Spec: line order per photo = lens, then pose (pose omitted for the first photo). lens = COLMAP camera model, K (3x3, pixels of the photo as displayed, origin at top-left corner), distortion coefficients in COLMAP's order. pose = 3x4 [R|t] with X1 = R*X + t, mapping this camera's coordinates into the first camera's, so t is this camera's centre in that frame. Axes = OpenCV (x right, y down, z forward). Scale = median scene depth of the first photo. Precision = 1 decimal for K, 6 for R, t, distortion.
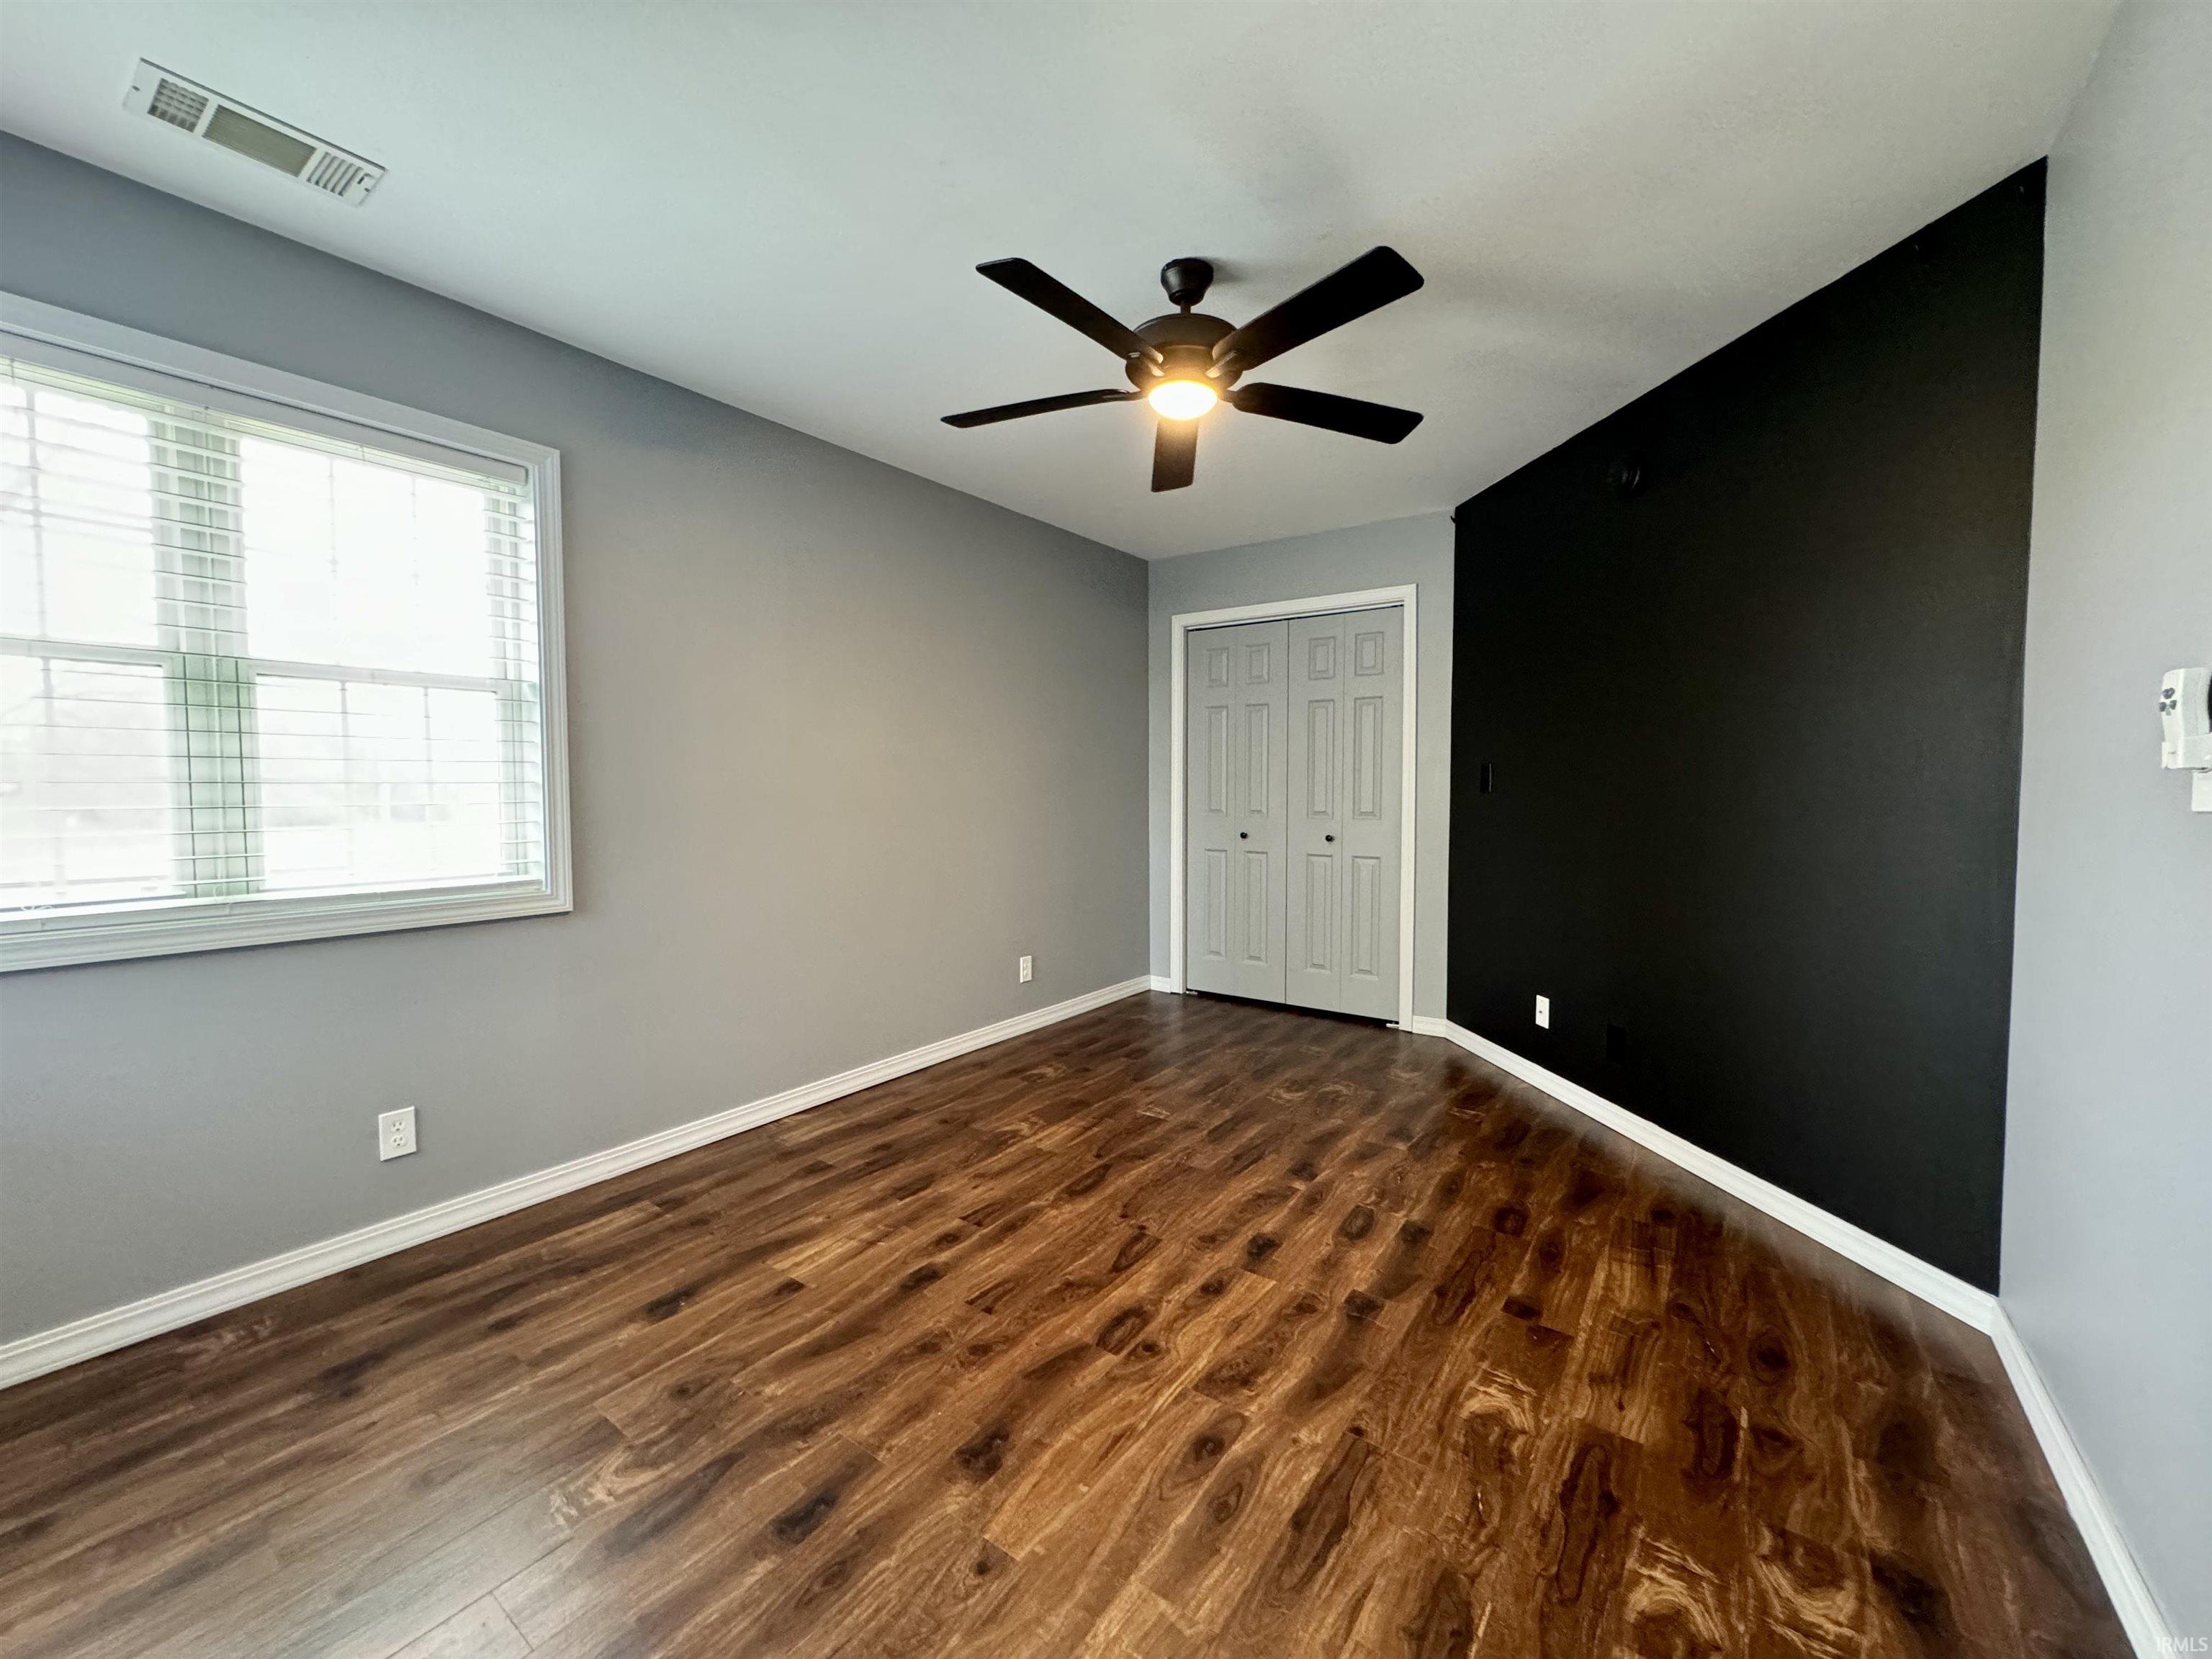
lens RADIAL K [[876.0, 0, 1106.0], [0, 876.0, 829.5], [0, 0, 1]] dist [-0.002518, -0.000345]
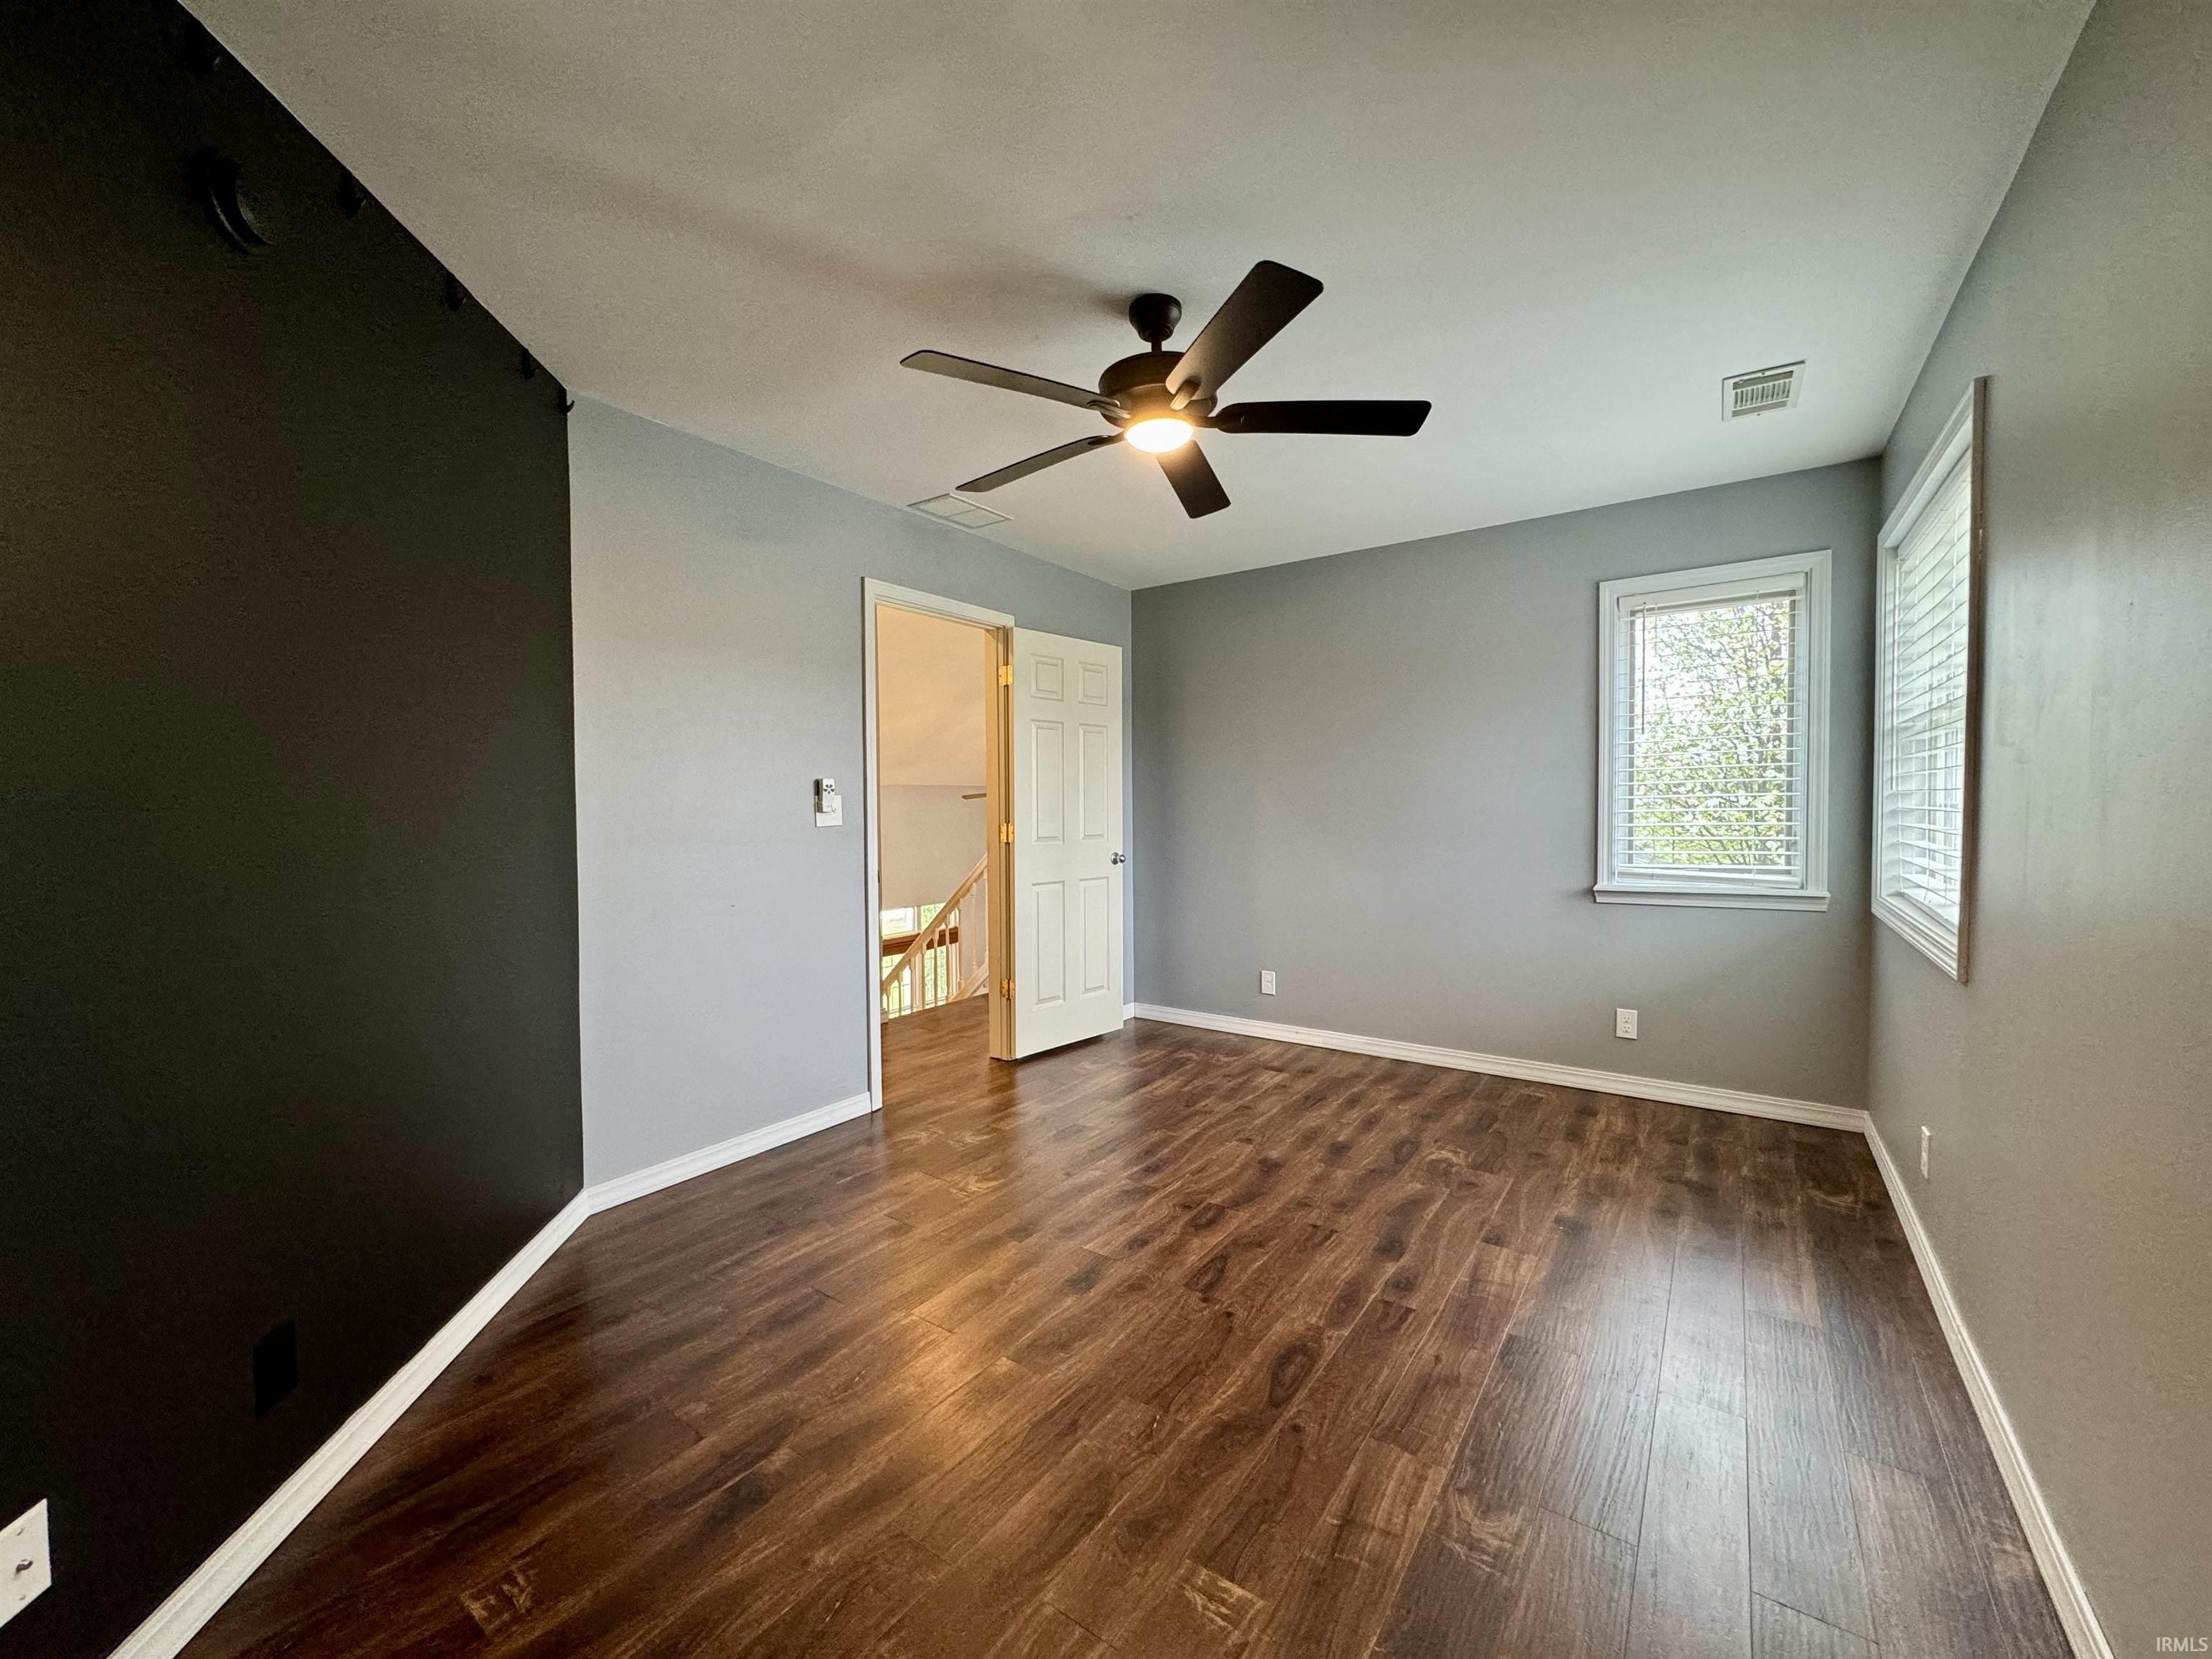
lens RADIAL K [[876.0, 0, 1106.0], [0, 876.0, 829.5], [0, 0, 1]] dist [-0.002518, -0.000345]
pose [[-0.999907, 0.009778, -0.009524, 0.171930], [0.008954, 0.996510, 0.082995, -0.134349], [0.010302, 0.082902, -0.996504, 2.141381]]
